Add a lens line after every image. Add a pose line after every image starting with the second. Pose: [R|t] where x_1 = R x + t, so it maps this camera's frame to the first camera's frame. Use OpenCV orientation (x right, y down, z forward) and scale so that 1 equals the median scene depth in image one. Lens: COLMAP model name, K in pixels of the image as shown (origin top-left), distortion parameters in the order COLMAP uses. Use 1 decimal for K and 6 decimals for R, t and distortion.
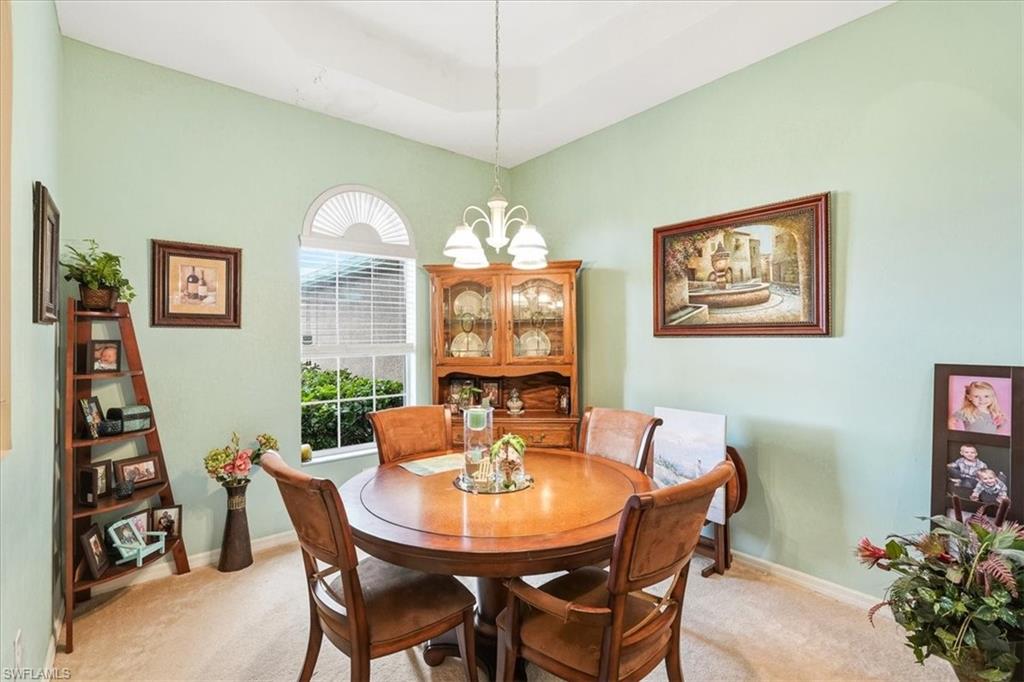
lens RADIAL K [[482.5, 0, 514.7], [0, 482.5, 335.2], [0, 0, 1]] dist [-0.001063, -0.000225]
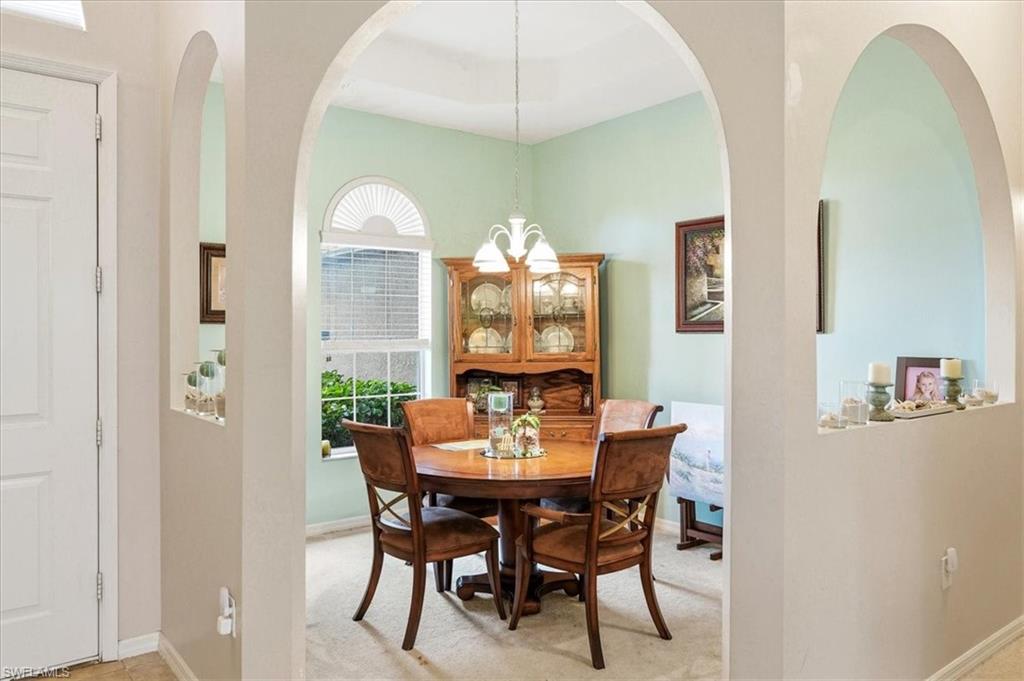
lens RADIAL K [[782.2, 0, 512.0], [0, 782.2, 340.5], [0, 0, 1]] dist [0.000461, -0.000034]
pose [[0.999023, 0.001428, -0.044170, 0.023996], [-0.000695, 0.999862, 0.016621, -0.006765], [0.044188, -0.016574, 0.998886, -0.596620]]
